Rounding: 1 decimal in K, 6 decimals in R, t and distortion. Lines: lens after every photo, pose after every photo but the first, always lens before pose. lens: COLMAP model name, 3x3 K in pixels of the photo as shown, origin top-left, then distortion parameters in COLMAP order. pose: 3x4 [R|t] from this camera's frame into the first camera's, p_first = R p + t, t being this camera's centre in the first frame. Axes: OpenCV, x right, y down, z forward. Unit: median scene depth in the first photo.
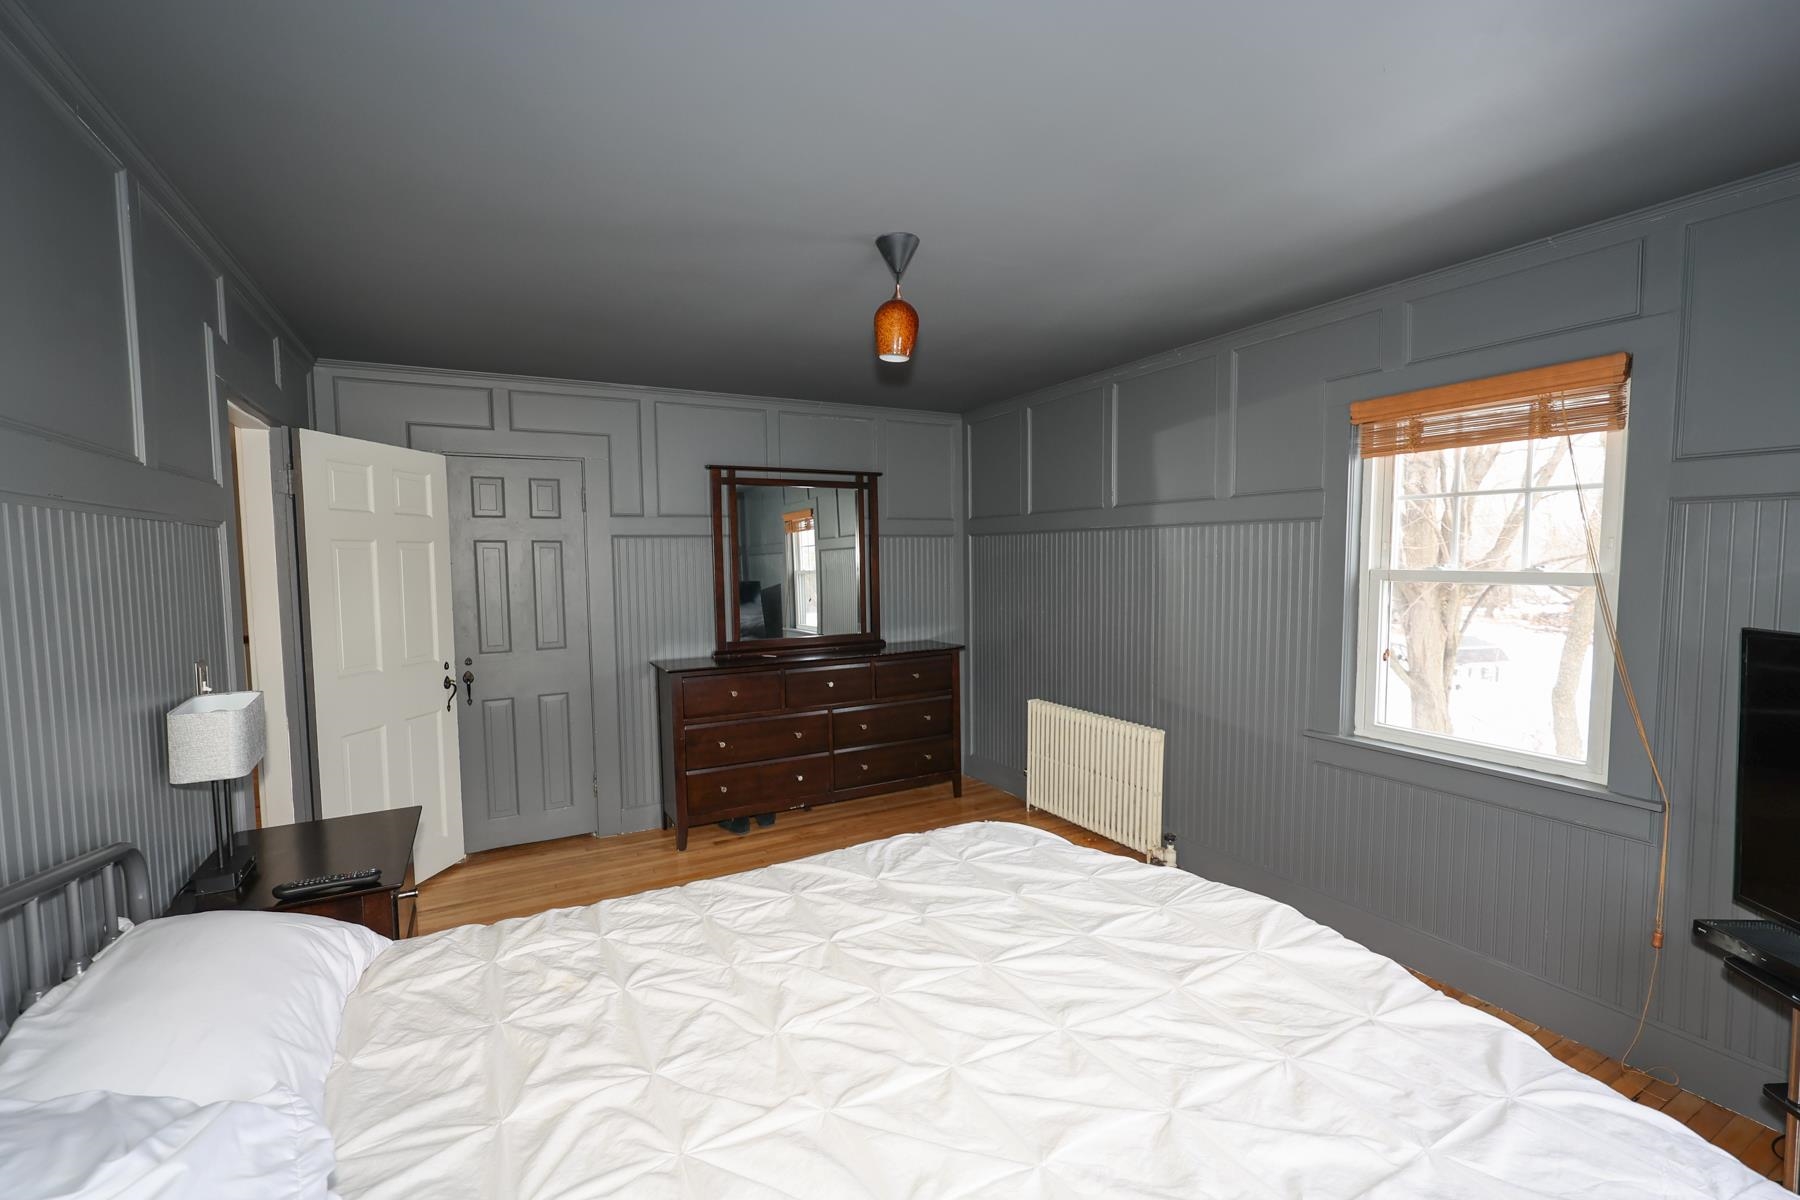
lens RADIAL K [[736.2, 0, 905.2], [0, 736.2, 602.9], [0, 0, 1]] dist [0.002018, 0.000513]
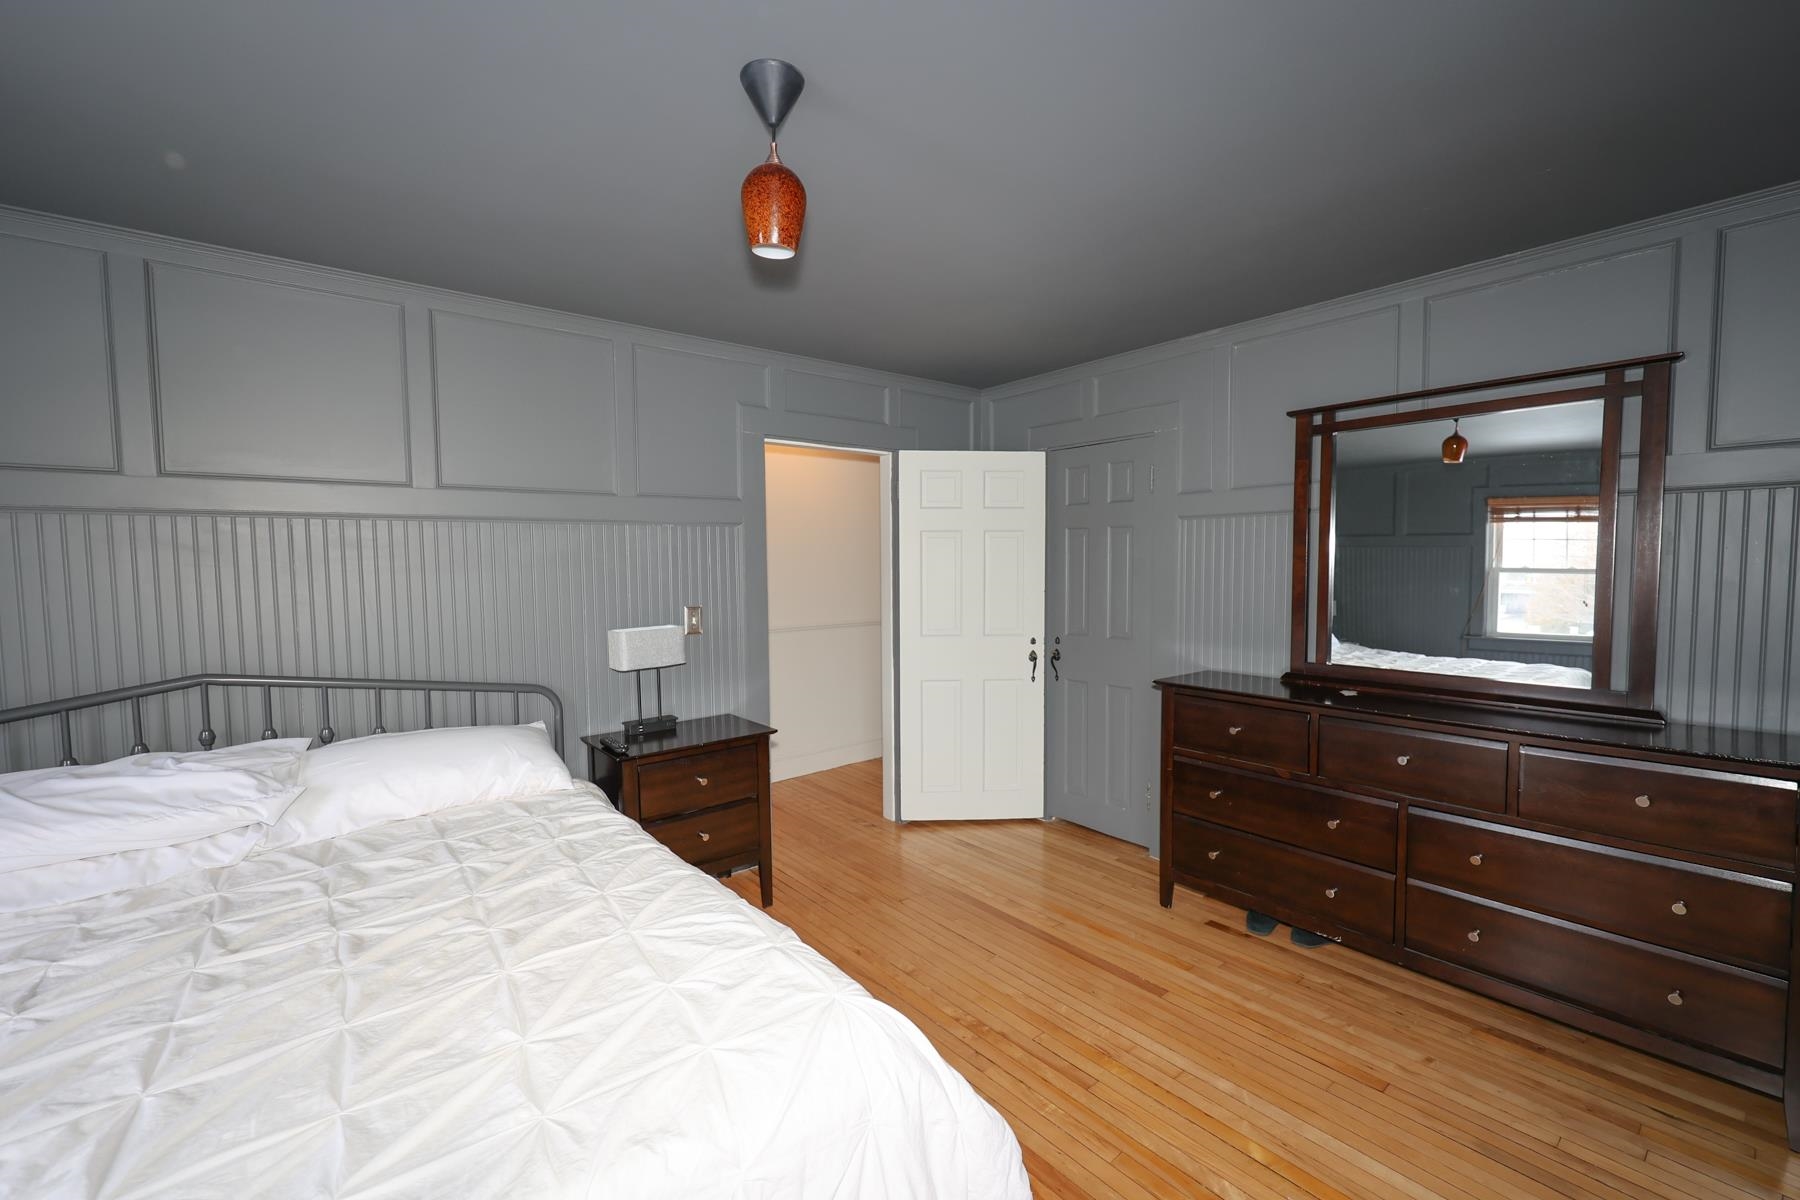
lens RADIAL K [[736.2, 0, 905.2], [0, 736.2, 602.9], [0, 0, 1]] dist [0.002018, 0.000513]
pose [[0.223377, 0.073011, -0.971994, 0.360487], [-0.051828, 0.996670, 0.062954, -0.028510], [0.973353, 0.036314, 0.226417, 0.487538]]
